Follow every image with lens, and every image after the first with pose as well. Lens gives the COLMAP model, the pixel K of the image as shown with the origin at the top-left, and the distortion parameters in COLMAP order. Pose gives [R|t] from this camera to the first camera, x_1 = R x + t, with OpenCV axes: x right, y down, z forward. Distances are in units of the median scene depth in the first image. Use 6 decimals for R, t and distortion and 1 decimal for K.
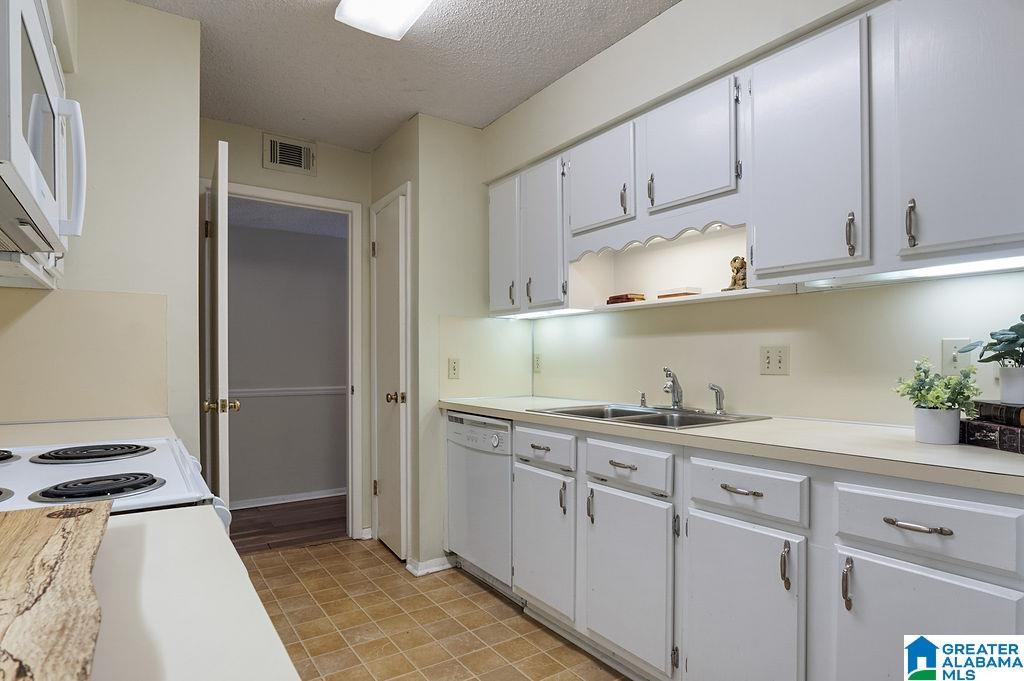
lens RADIAL K [[557.1, 0, 509.6], [0, 557.1, 360.4], [0, 0, 1]] dist [-0.027320, 0.001583]
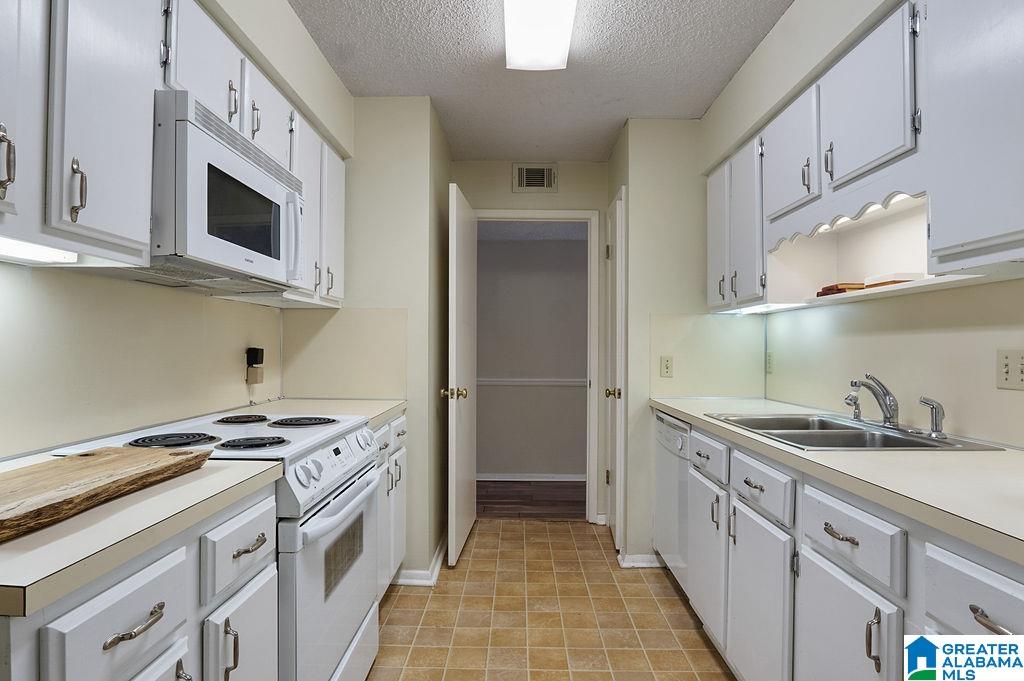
lens RADIAL K [[553.8, 0, 510.0], [0, 553.8, 343.9], [0, 0, 1]] dist [-0.028599, 0.001184]
pose [[0.818338, 0.000602, -0.574737, 0.300146], [-0.007206, 0.999932, -0.009214, -0.018999], [0.574692, 0.011682, 0.818286, 0.043285]]
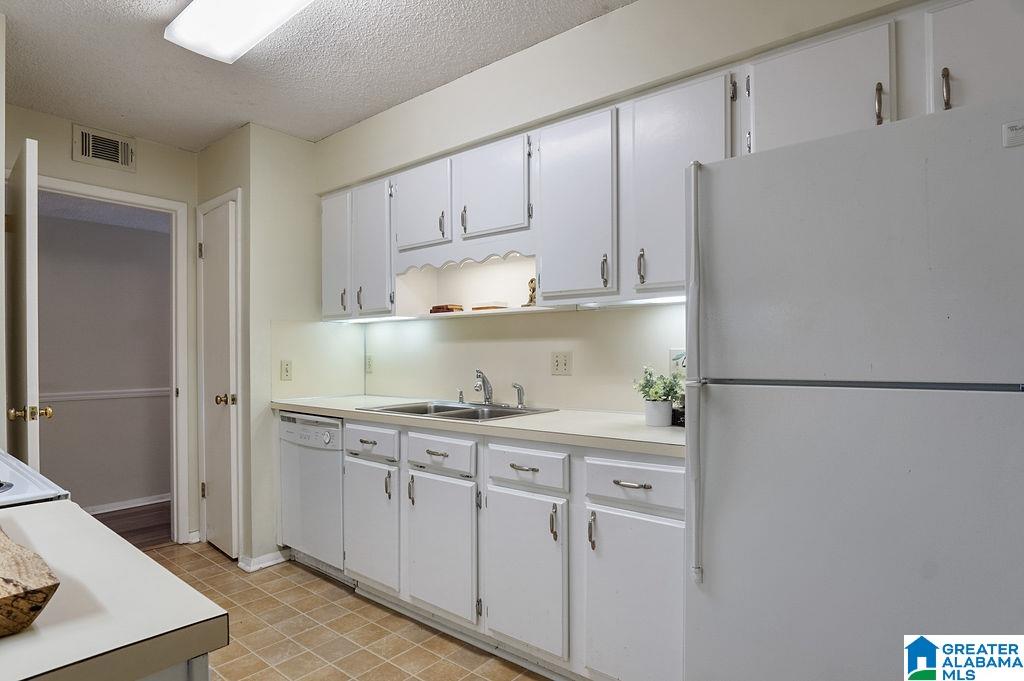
lens RADIAL K [[555.9, 0, 511.7], [0, 555.9, 354.9], [0, 0, 1]] dist [-0.031537, 0.007441]
pose [[0.959866, -0.002893, 0.280445, 0.018555], [0.002834, 0.999996, 0.000617, -0.017715], [-0.280445, 0.000203, 0.959870, -0.144130]]
